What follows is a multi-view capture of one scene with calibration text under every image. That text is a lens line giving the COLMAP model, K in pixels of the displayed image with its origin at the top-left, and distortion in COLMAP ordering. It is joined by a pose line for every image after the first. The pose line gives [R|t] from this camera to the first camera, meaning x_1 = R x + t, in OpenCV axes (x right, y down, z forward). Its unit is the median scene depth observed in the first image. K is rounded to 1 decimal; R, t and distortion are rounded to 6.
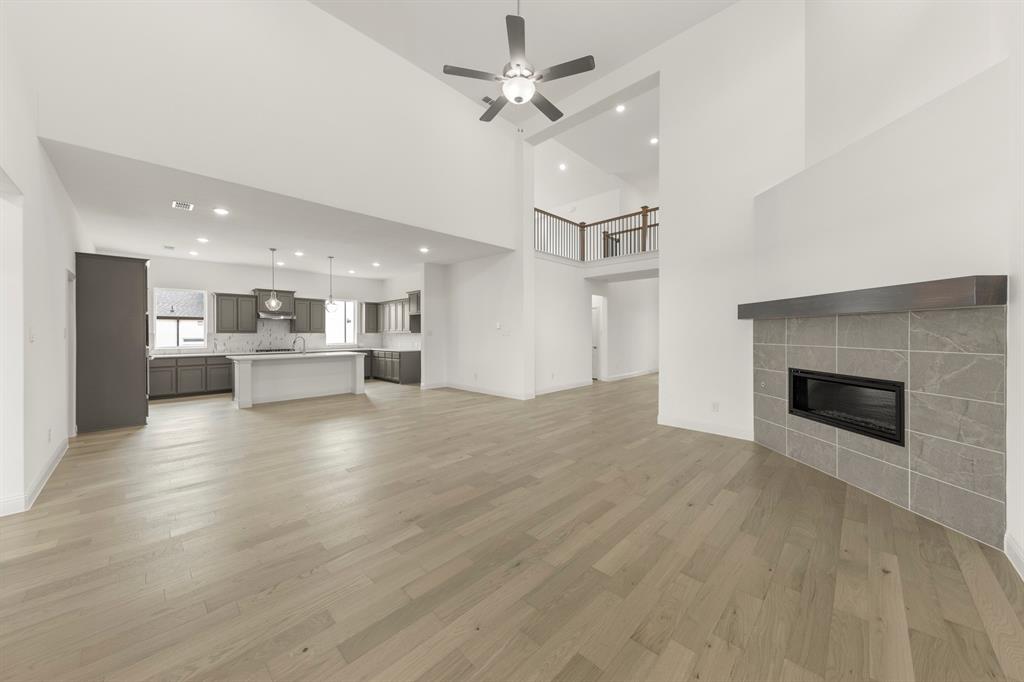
lens RADIAL K [[358.2, 0, 513.6], [0, 358.2, 336.9], [0, 0, 1]] dist [0.001674, -0.000341]
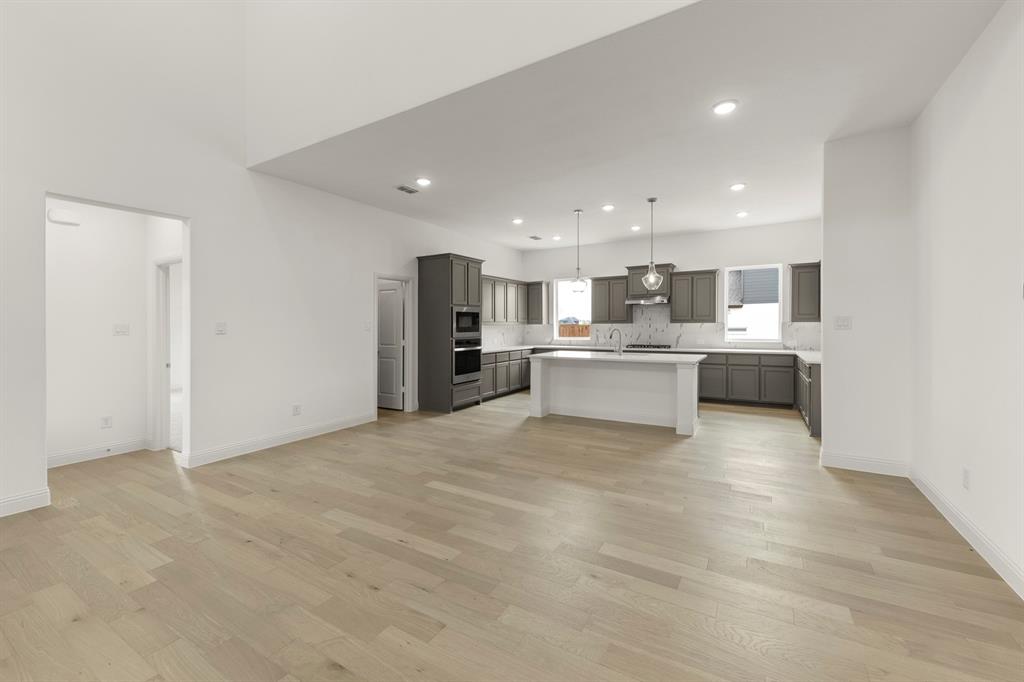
lens RADIAL K [[427.9, 0, 515.8], [0, 427.9, 332.1], [0, 0, 1]] dist [-0.000473, 0.000057]
pose [[0.249930, 0.016774, -0.968119, 0.172312], [-0.003256, 0.999859, 0.016484, -0.008198], [0.968258, -0.000968, 0.249949, 0.716194]]
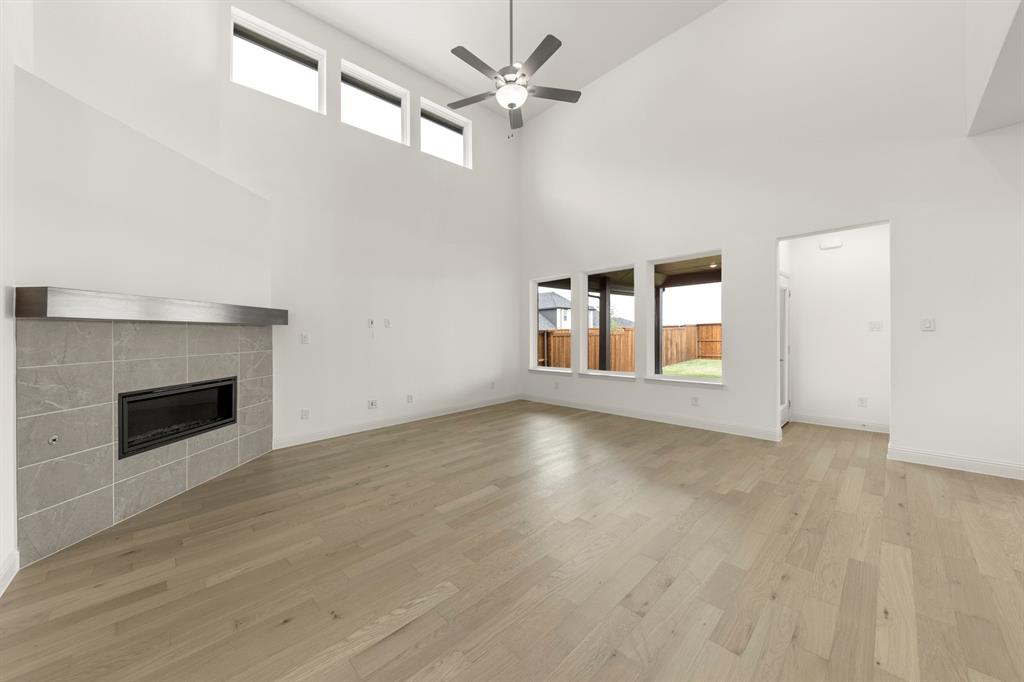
lens RADIAL K [[367.1, 0, 515.0], [0, 367.1, 332.4], [0, 0, 1]] dist [-0.000028, -0.000009]
pose [[-0.999000, 0.025859, 0.036483, -0.020401], [0.026251, 0.999602, 0.010290, -0.012249], [-0.036202, 0.011237, -0.999281, 1.019920]]
